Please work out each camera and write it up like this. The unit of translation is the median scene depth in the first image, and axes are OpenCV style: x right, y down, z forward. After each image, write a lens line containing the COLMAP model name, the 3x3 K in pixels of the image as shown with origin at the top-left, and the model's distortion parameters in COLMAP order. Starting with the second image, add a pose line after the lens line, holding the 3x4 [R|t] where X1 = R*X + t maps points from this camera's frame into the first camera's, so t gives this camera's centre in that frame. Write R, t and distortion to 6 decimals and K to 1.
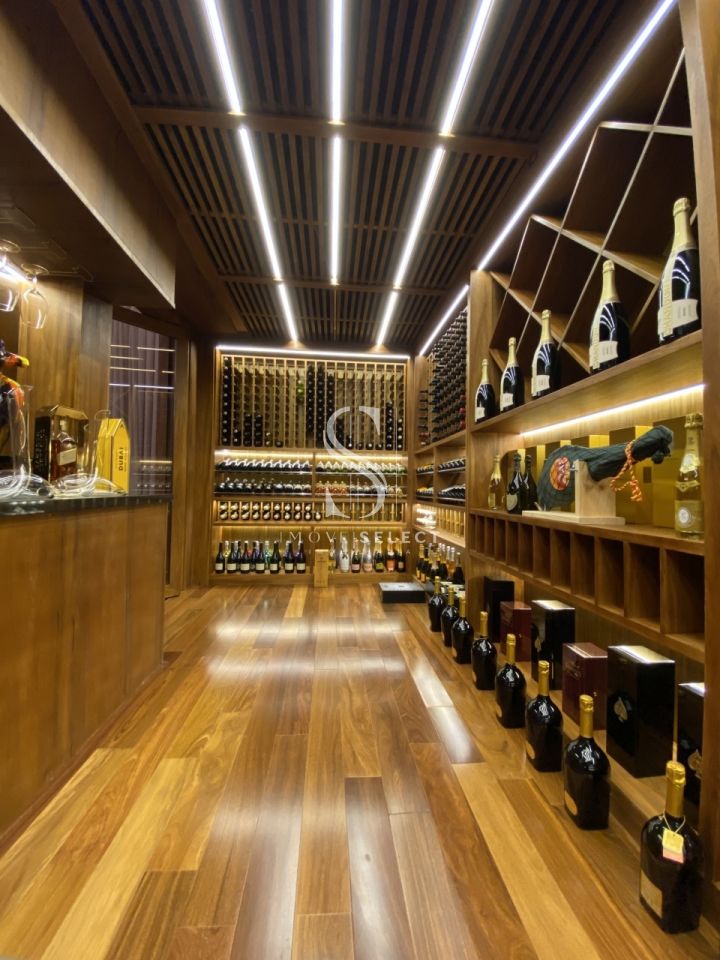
lens RADIAL K [[390.4, 0, 361.7], [0, 390.4, 482.7], [0, 0, 1]] dist [0.003081, -0.009236]
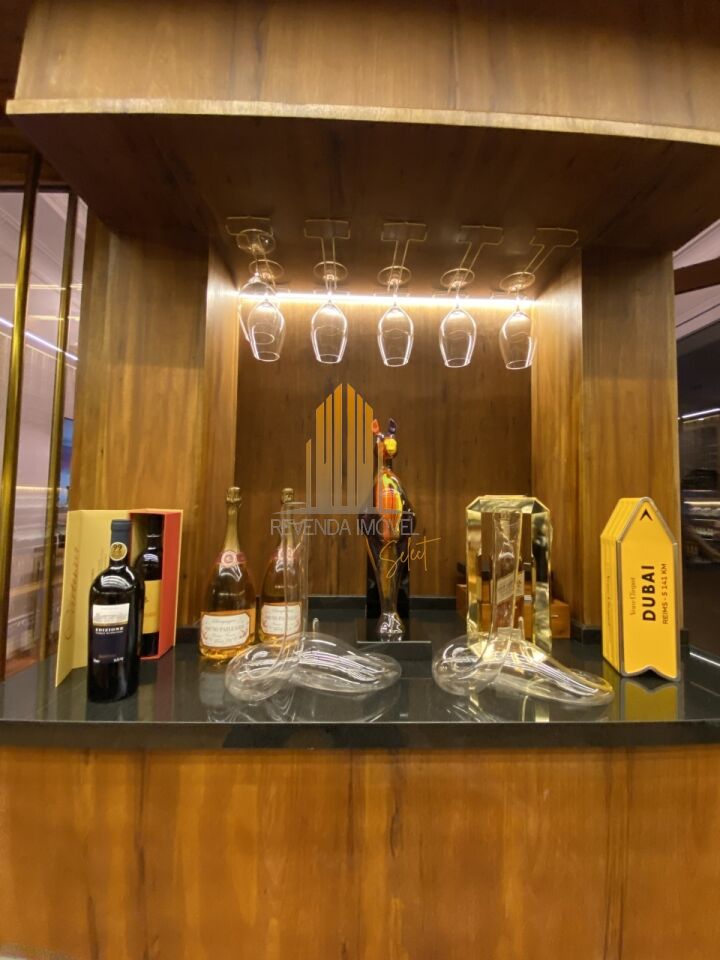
lens RADIAL K [[390.4, 0, 361.3], [0, 390.4, 476.7], [0, 0, 1]] dist [0.003081, -0.009236]
pose [[-0.057054, -0.069476, -0.995951, -0.170062], [0.005491, 0.997539, -0.069901, -0.160743], [0.998356, -0.009457, -0.056532, 0.725439]]
